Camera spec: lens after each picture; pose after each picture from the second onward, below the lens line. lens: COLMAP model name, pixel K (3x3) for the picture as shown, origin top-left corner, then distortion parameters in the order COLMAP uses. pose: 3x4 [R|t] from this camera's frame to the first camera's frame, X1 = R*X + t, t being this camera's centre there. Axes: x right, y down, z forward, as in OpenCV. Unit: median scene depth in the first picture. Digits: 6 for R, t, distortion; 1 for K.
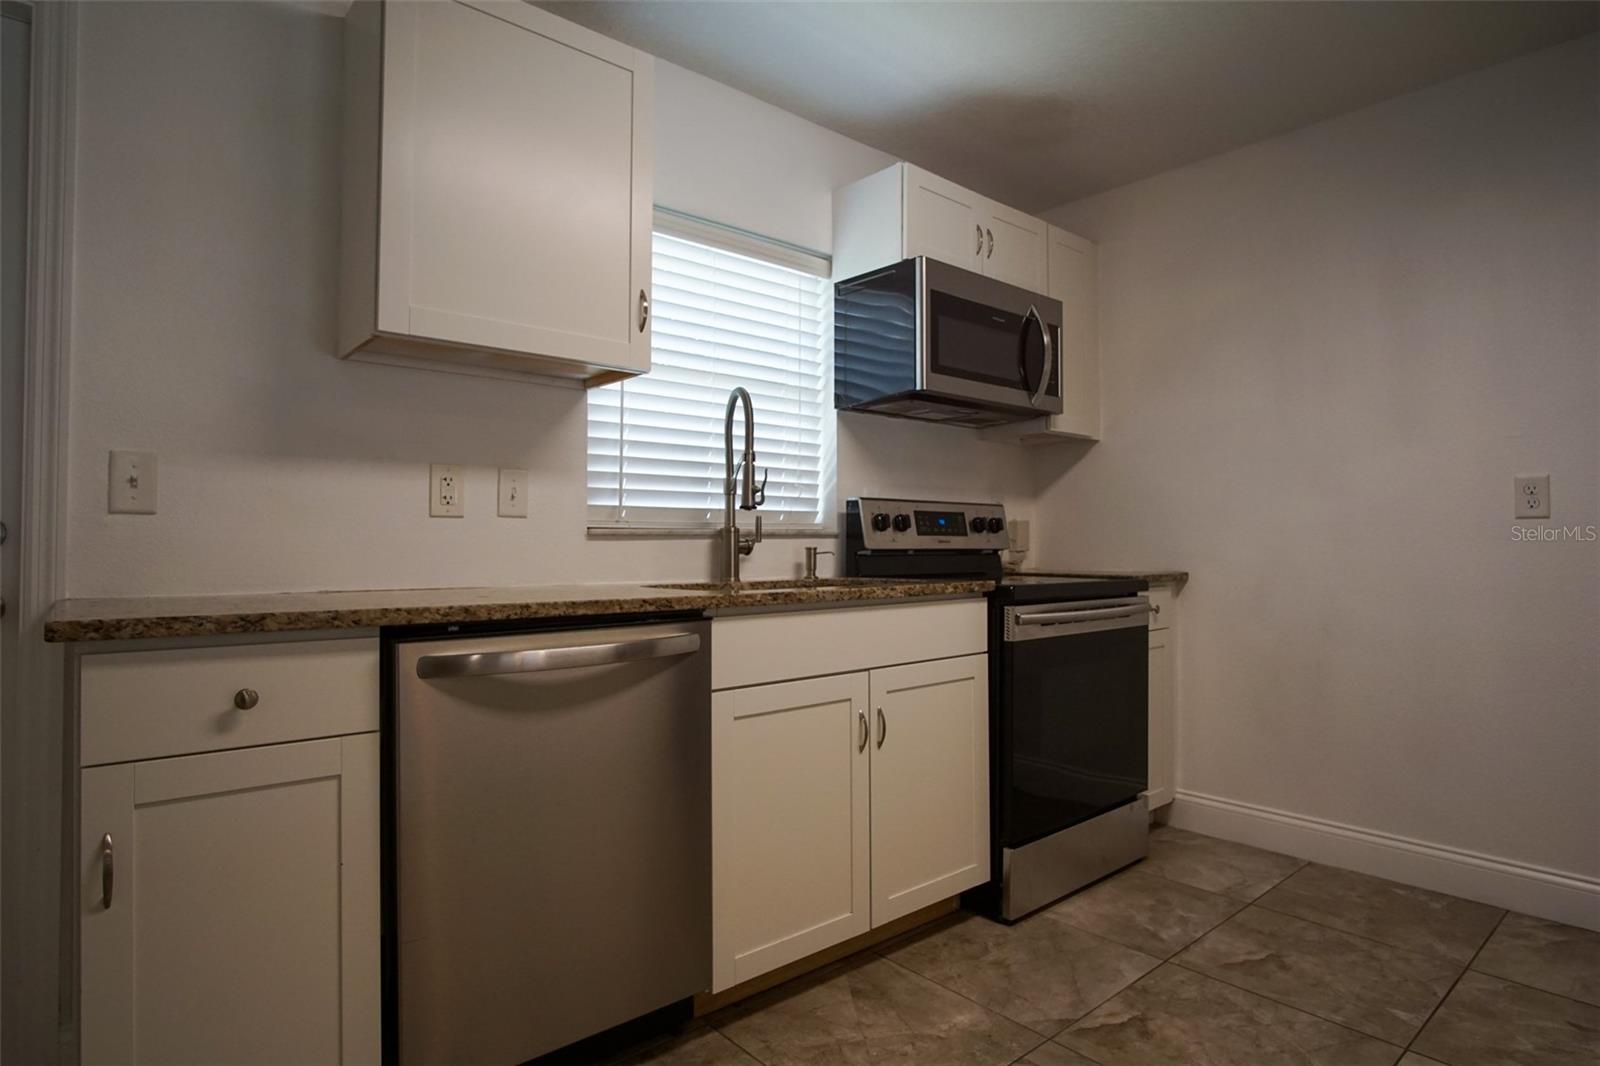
lens RADIAL K [[860.4, 0, 796.0], [0, 860.4, 532.8], [0, 0, 1]] dist [-0.033514, 0.009515]
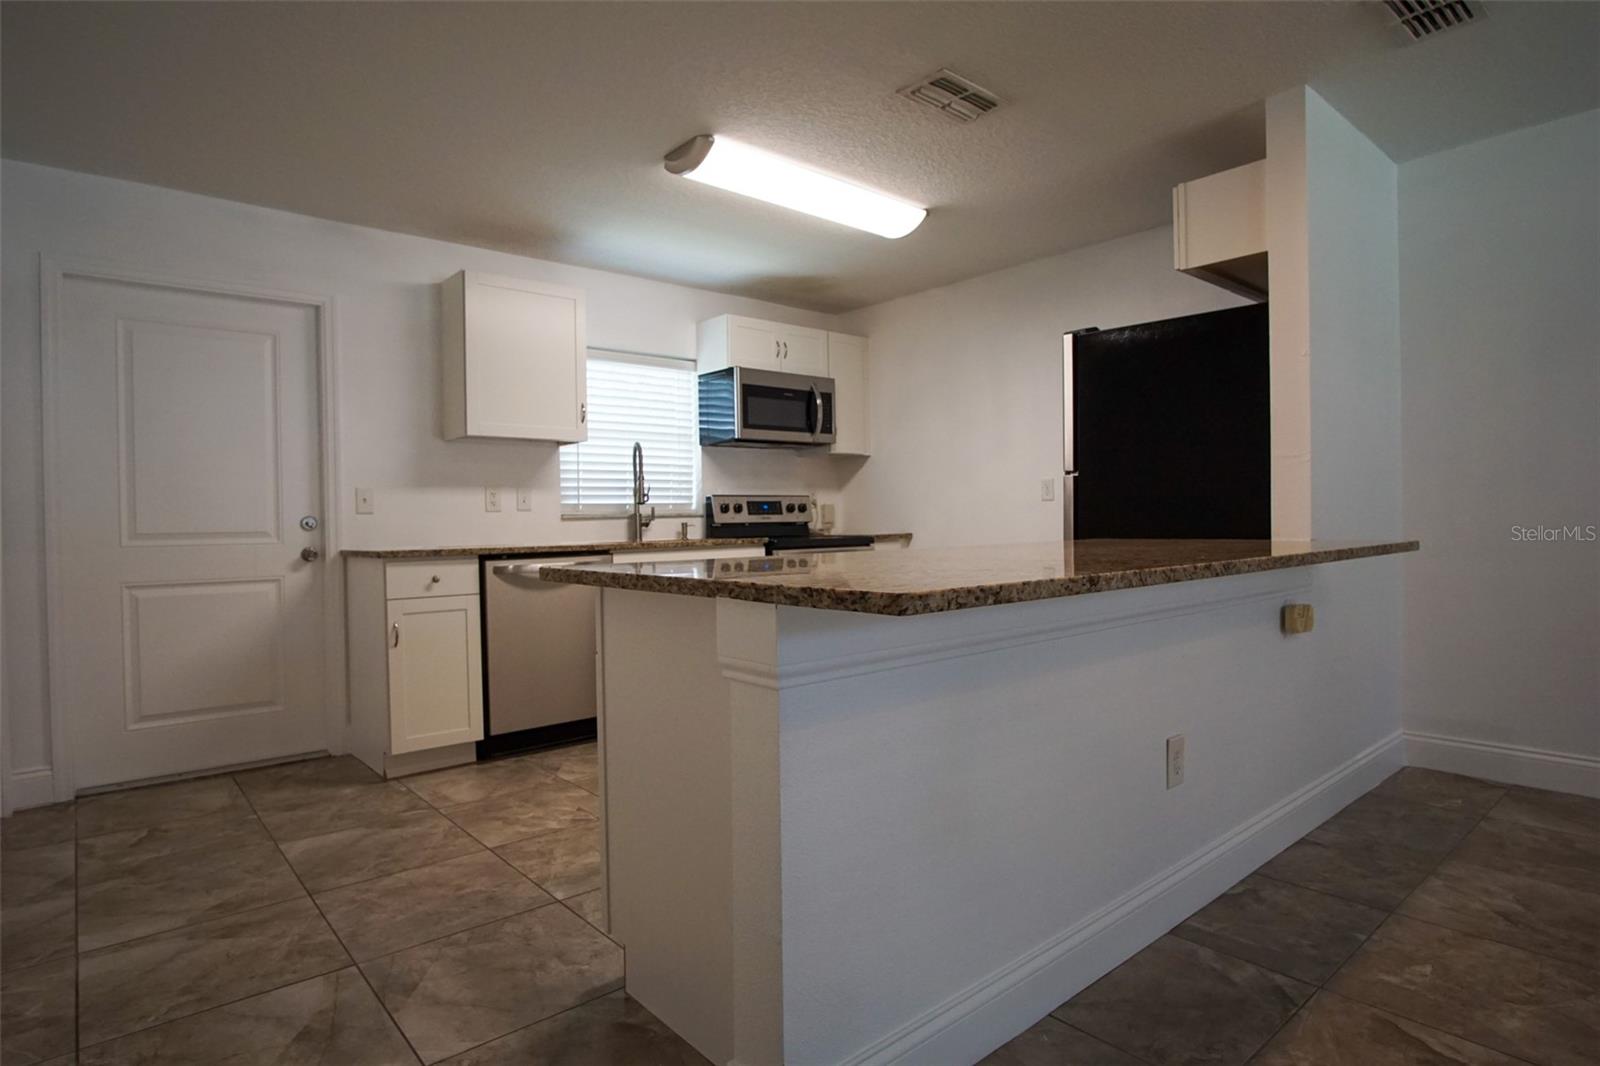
lens RADIAL K [[860.4, 0, 796.0], [0, 860.4, 532.8], [0, 0, 1]] dist [-0.033514, 0.009515]
pose [[0.999803, -0.019824, -0.000291, 0.279951], [0.019825, 0.999456, 0.026370, -0.006097], [-0.000231, -0.026371, 0.999652, -0.923336]]
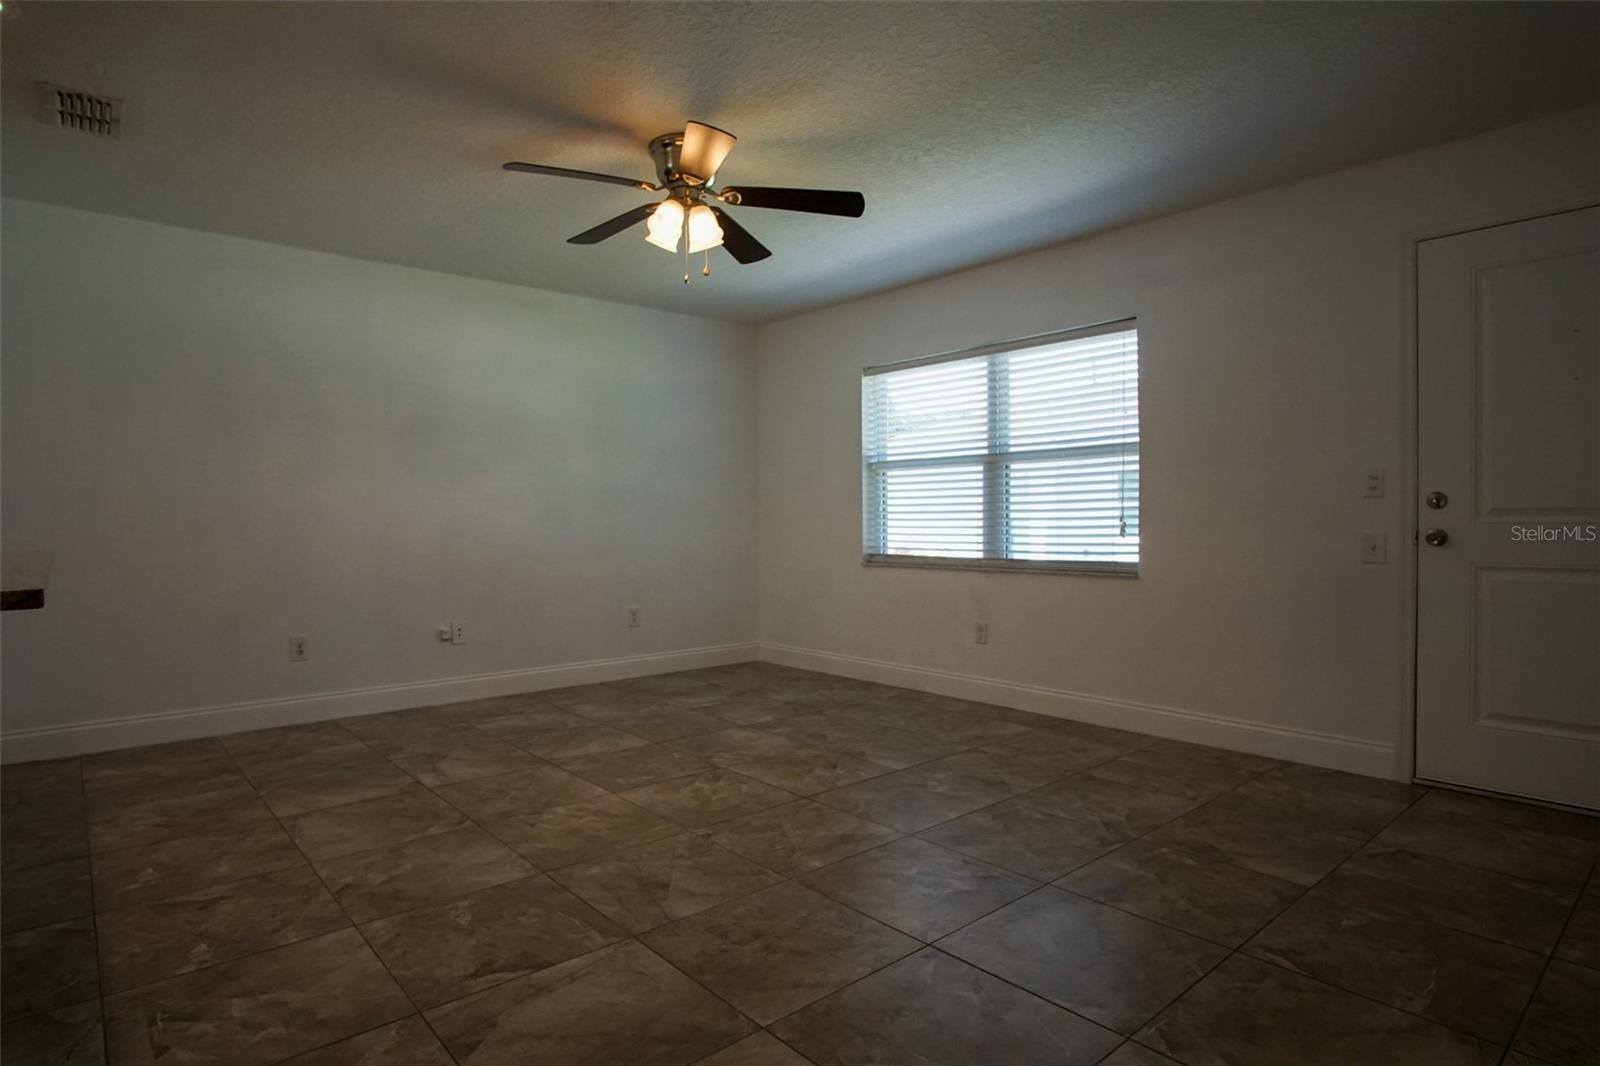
lens RADIAL K [[860.4, 0, 796.0], [0, 860.4, 532.8], [0, 0, 1]] dist [-0.033514, 0.009515]
pose [[-0.012485, -0.019998, 0.999722, -0.163227], [-0.005552, 0.999786, 0.019930, -0.009023], [-0.999907, -0.005301, -0.012594, -0.930733]]
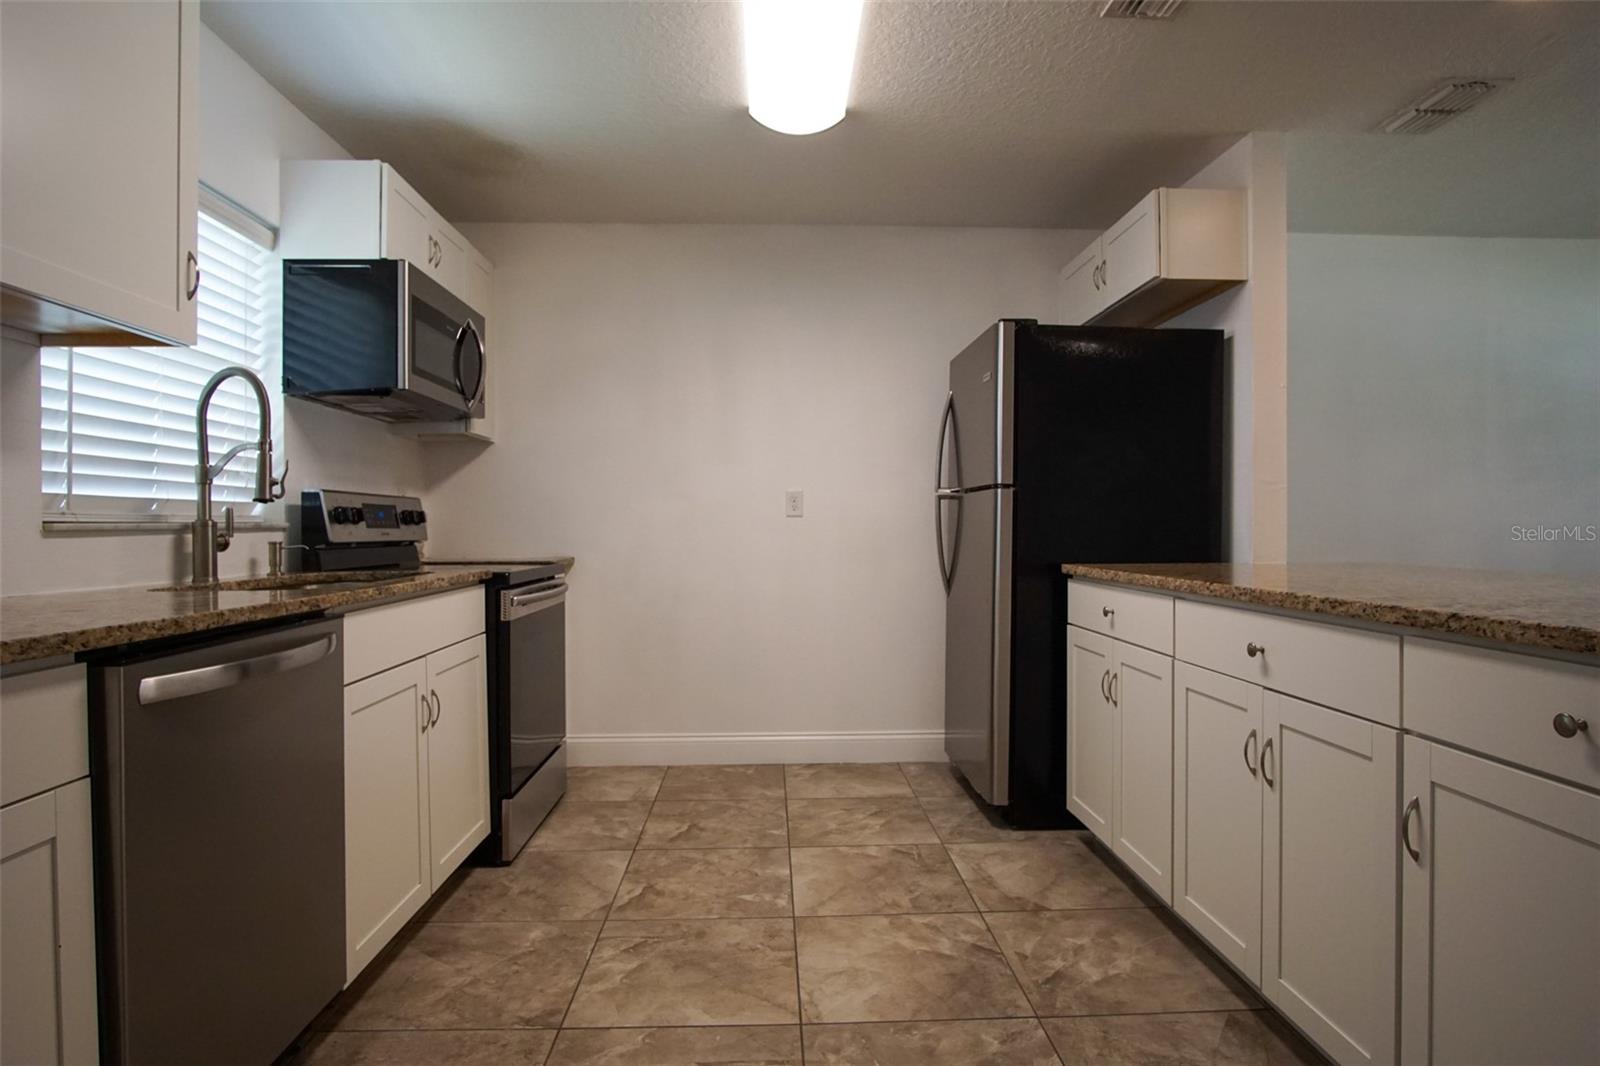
lens RADIAL K [[860.4, 0, 796.0], [0, 860.4, 532.8], [0, 0, 1]] dist [-0.033514, 0.009515]
pose [[0.624043, -0.007704, 0.781352, -0.380925], [-0.005010, 0.999891, 0.013860, -0.009456], [-0.781374, -0.012564, 0.623937, -0.021577]]
